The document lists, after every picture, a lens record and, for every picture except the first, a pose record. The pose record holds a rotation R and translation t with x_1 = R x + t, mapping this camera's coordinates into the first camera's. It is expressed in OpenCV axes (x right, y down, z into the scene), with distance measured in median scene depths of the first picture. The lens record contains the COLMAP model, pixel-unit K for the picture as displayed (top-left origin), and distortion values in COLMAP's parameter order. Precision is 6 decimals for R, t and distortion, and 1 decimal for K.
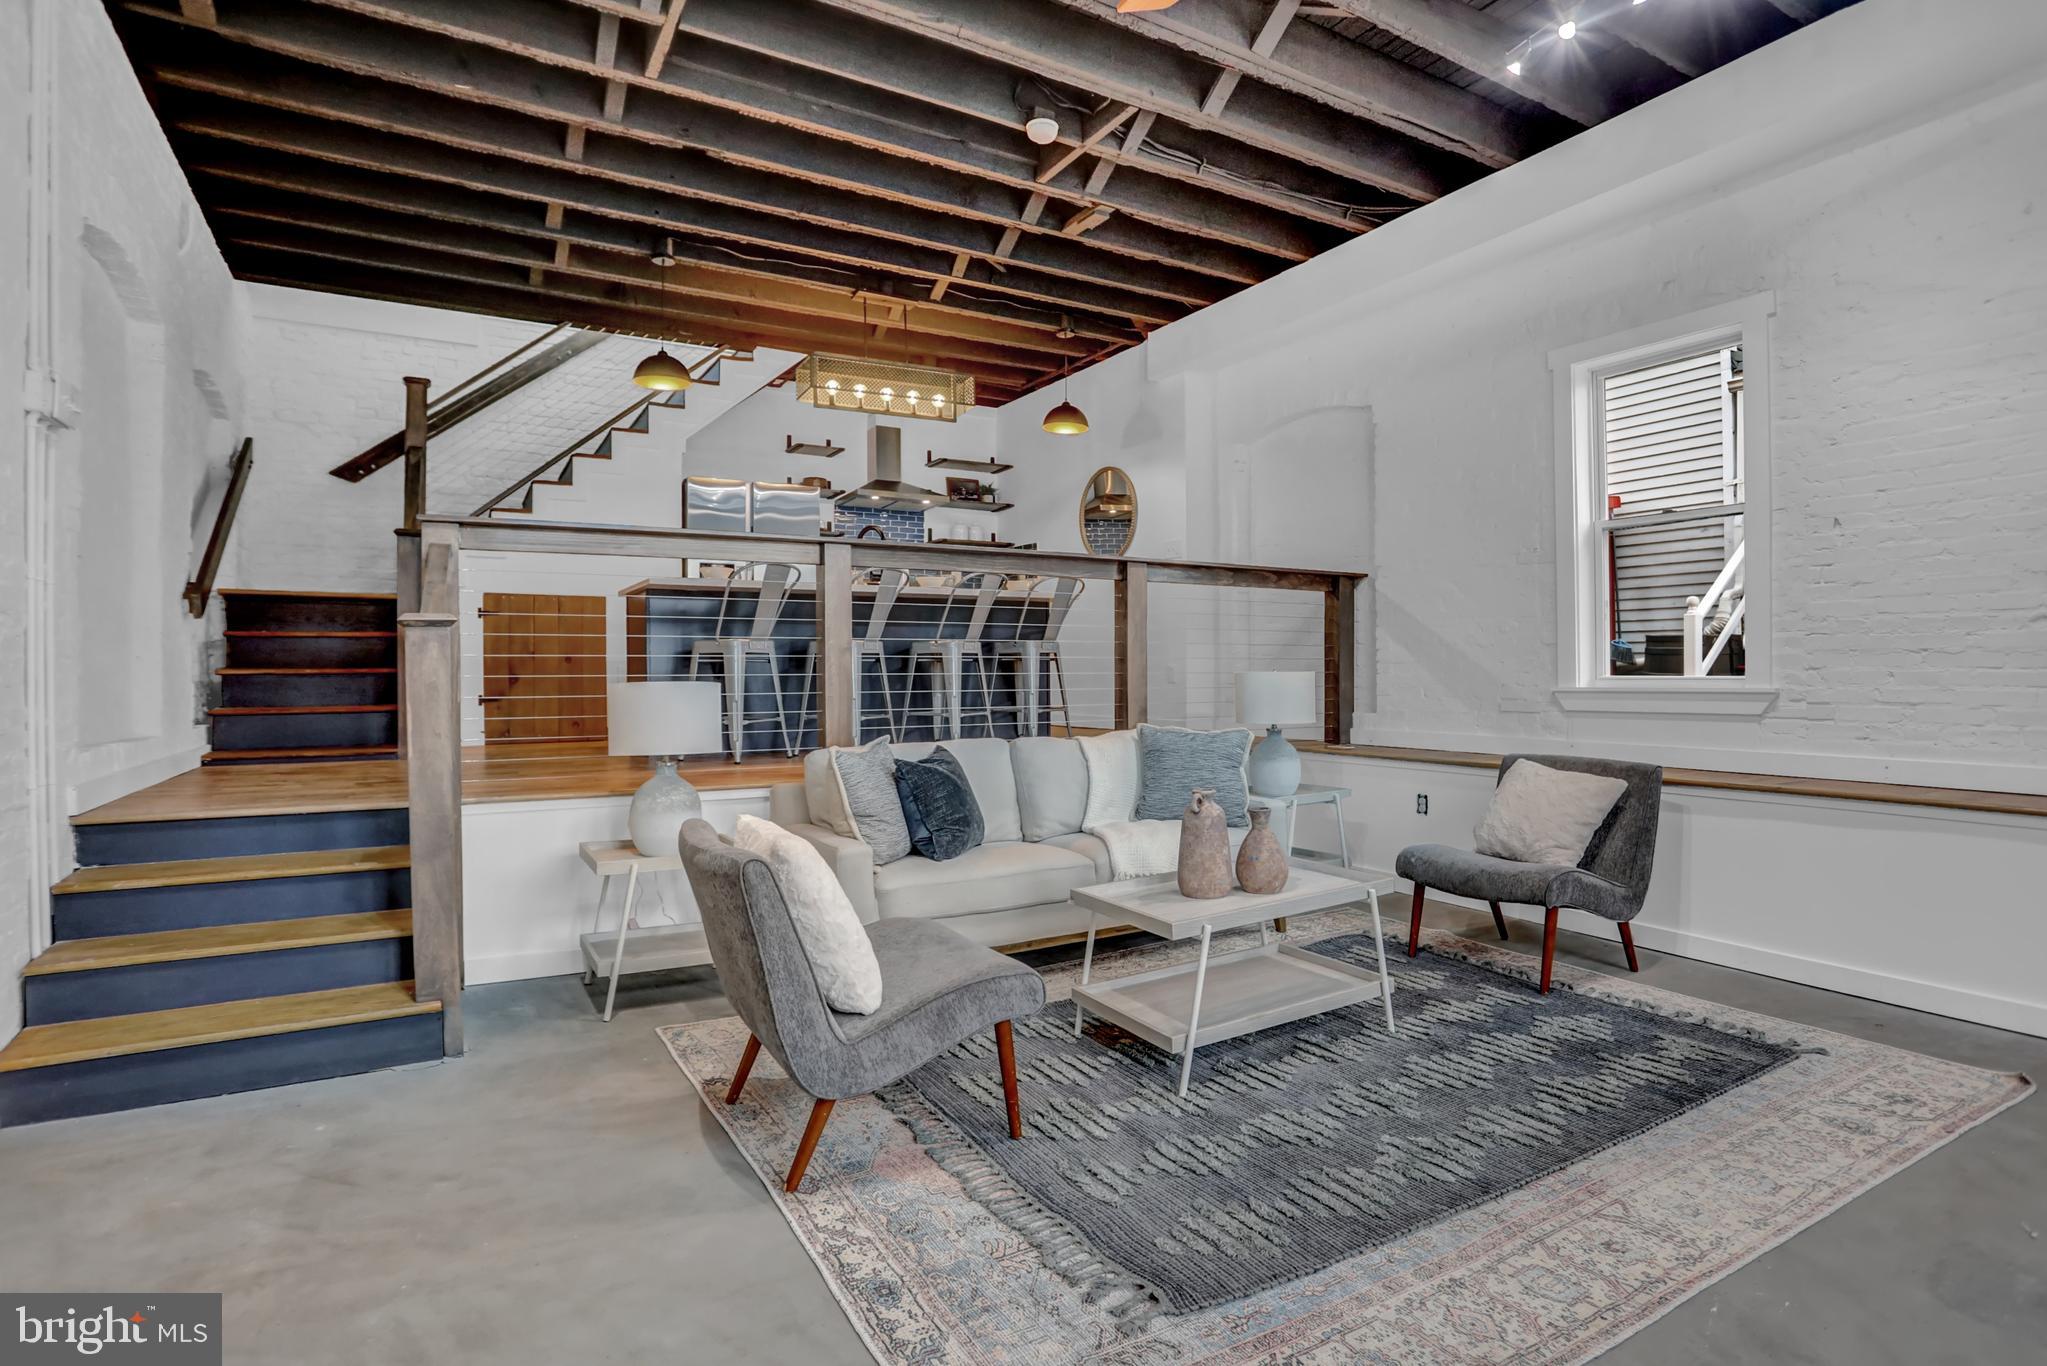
lens RADIAL K [[1033.5, 0, 995.5], [0, 1033.5, 673.0], [0, 0, 1]] dist [-0.076412, 0.039705]
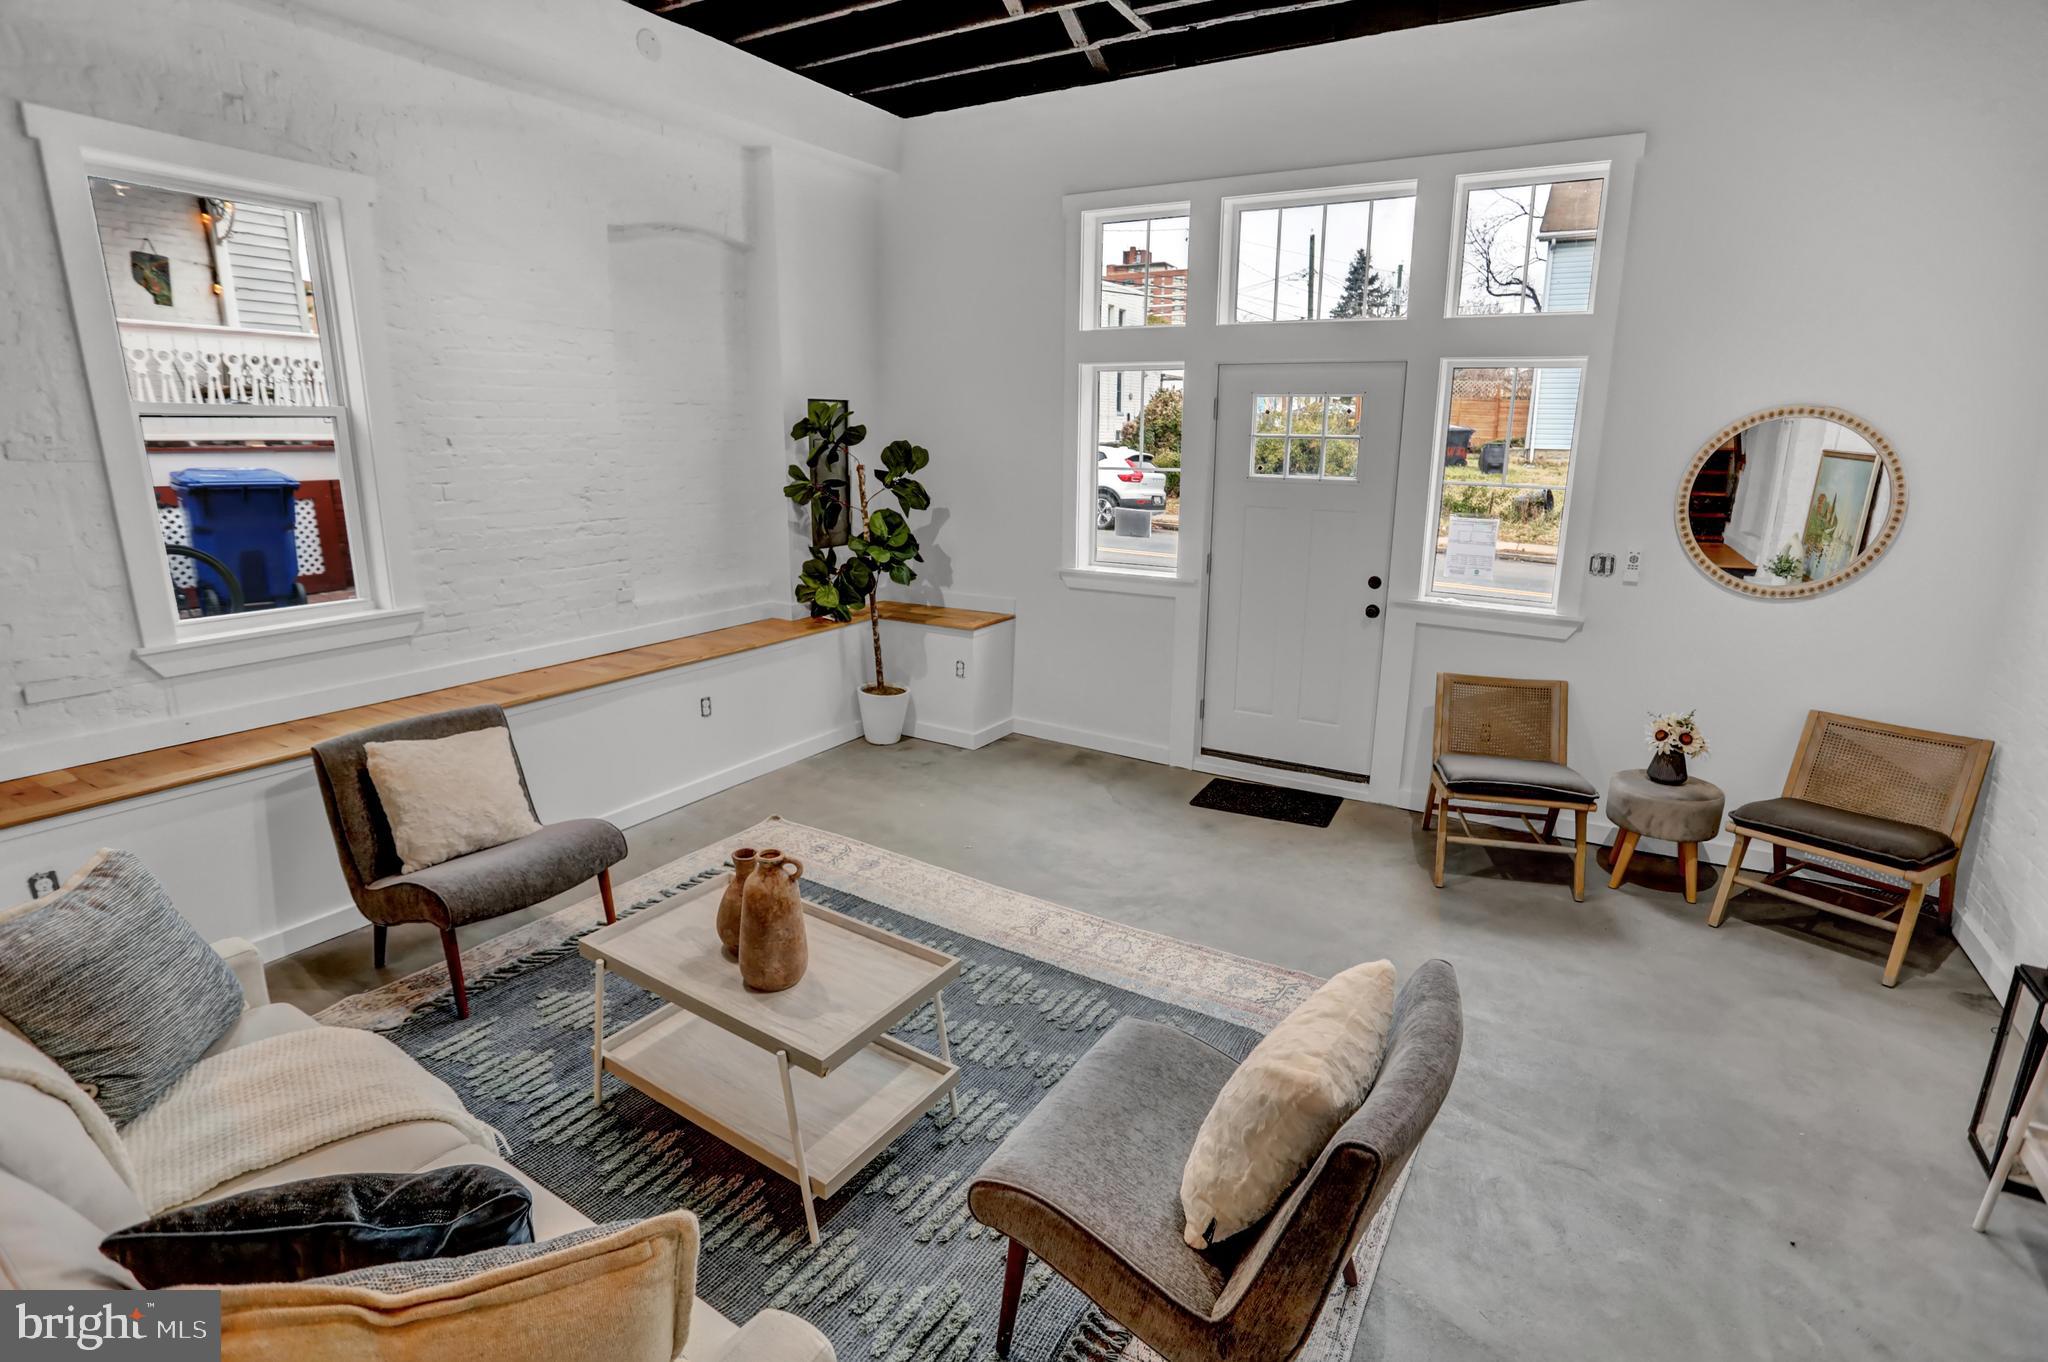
lens RADIAL K [[1051.2, 0, 1086.5], [0, 1051.2, 687.1], [0, 0, 1]] dist [-0.013200, 0.002249]
pose [[-0.532401, -0.214182, 0.818947, -0.385791], [-0.014977, 0.969692, 0.243871, -0.145999], [-0.846360, 0.117572, -0.519473, 0.838114]]
